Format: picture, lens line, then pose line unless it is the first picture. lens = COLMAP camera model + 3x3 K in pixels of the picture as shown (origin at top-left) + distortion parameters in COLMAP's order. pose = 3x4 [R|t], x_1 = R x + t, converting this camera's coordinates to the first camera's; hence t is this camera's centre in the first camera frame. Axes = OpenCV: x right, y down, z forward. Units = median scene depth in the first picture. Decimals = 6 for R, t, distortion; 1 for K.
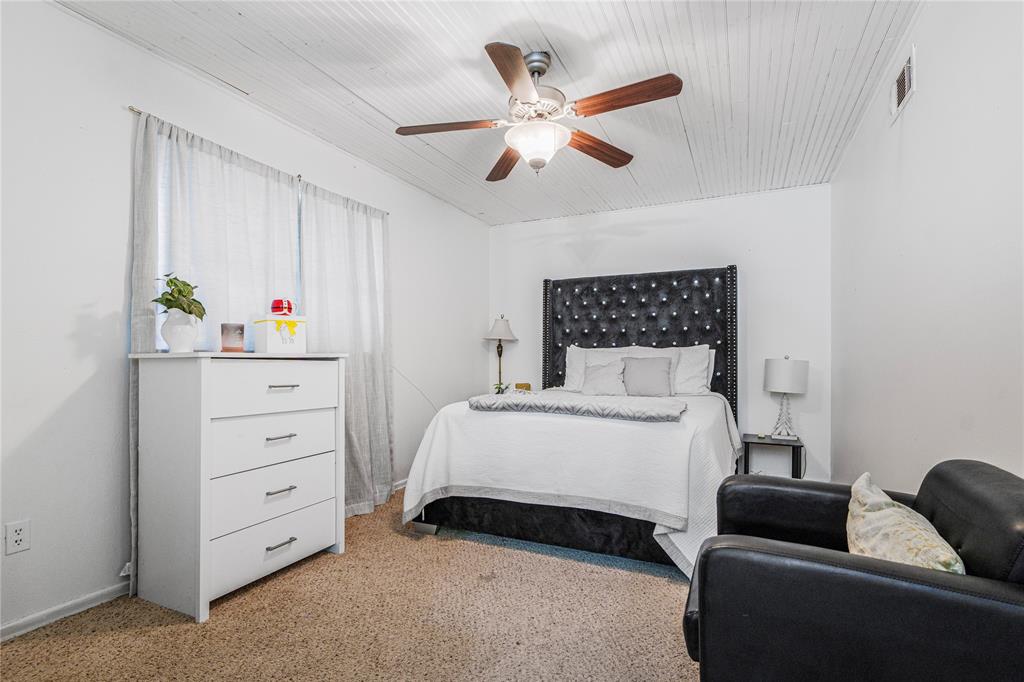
lens RADIAL K [[489.5, 0, 510.3], [0, 489.5, 329.5], [0, 0, 1]] dist [-0.000569, 0.000452]
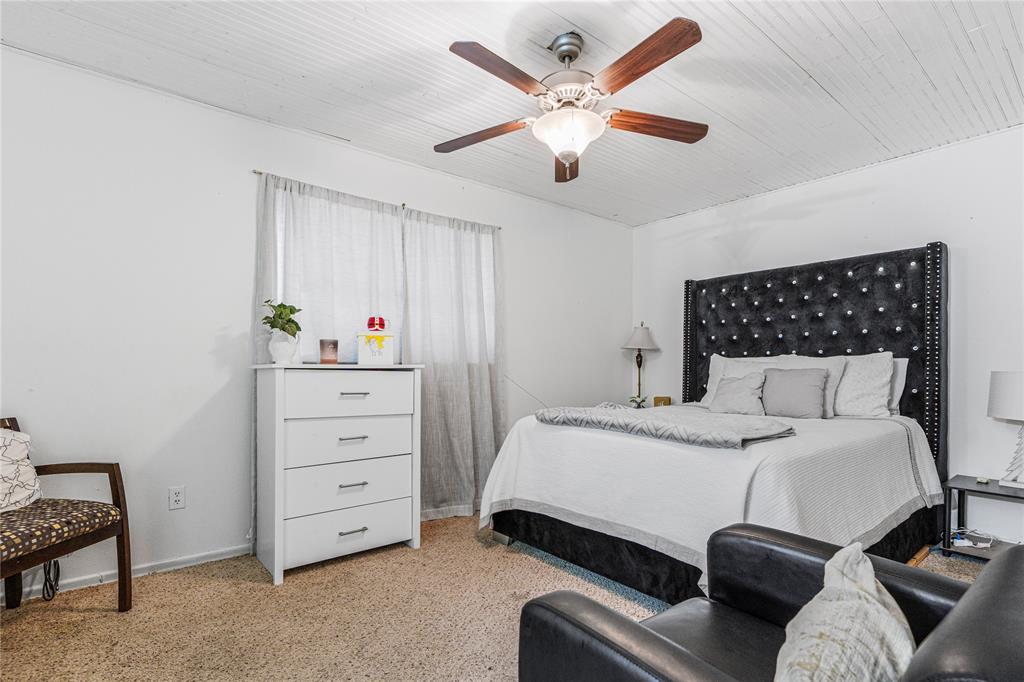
lens RADIAL K [[494.6, 0, 513.3], [0, 494.6, 344.7], [0, 0, 1]] dist [0.000406, 0.000183]
pose [[0.904671, -0.018419, -0.425712, 0.302889], [0.022770, 0.999728, 0.005133, 0.004492], [0.425501, -0.014337, 0.904844, 0.099122]]
